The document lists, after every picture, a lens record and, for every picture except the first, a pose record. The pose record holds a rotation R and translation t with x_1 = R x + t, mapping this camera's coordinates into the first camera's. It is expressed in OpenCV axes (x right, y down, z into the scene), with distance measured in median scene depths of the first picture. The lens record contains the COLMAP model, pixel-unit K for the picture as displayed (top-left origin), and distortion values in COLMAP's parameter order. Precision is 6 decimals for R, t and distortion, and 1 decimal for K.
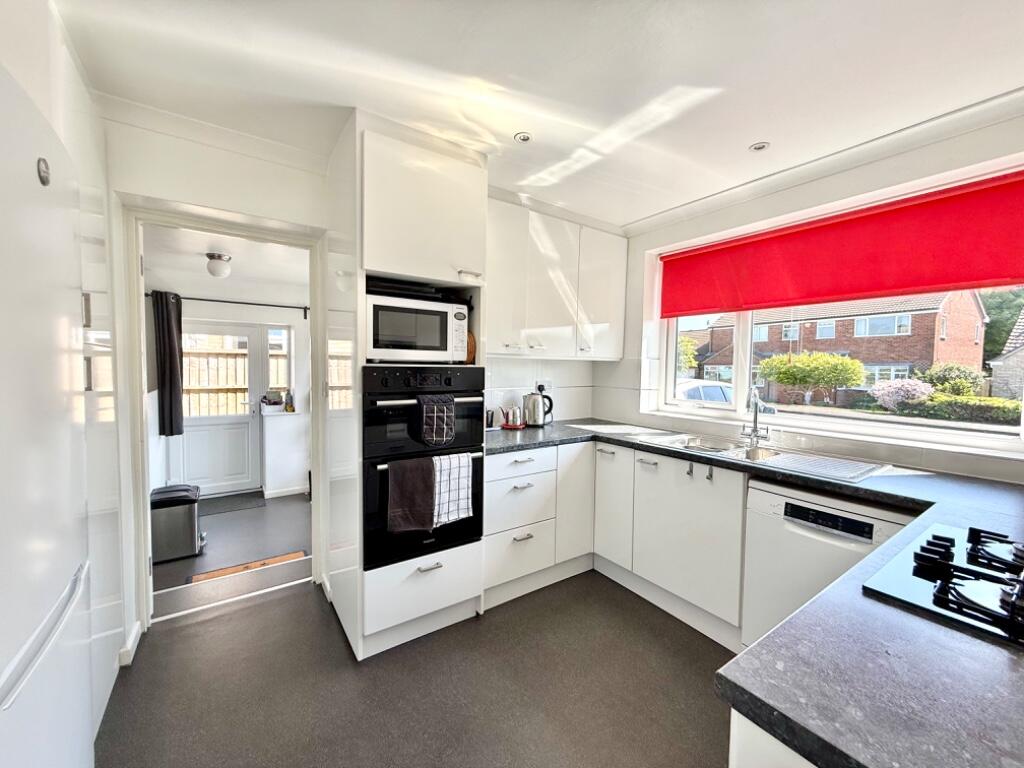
lens RADIAL K [[409.6, 0, 513.4], [0, 409.6, 385.6], [0, 0, 1]] dist [-0.001773, -0.000189]
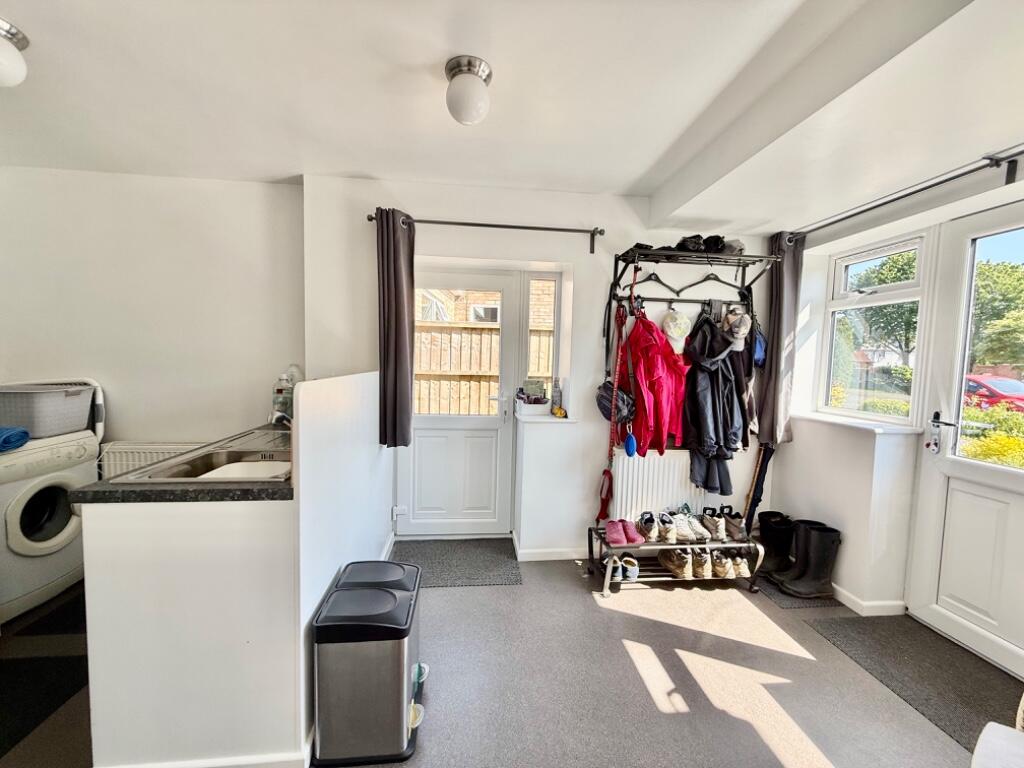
lens RADIAL K [[409.6, 0, 511.8], [0, 409.6, 384.4], [0, 0, 1]] dist [-0.001773, -0.000189]
pose [[0.875329, 0.040365, -0.481839, -0.329468], [-0.035983, 0.999184, 0.018336, 0.008951], [0.482186, 0.001288, 0.876068, 0.462015]]
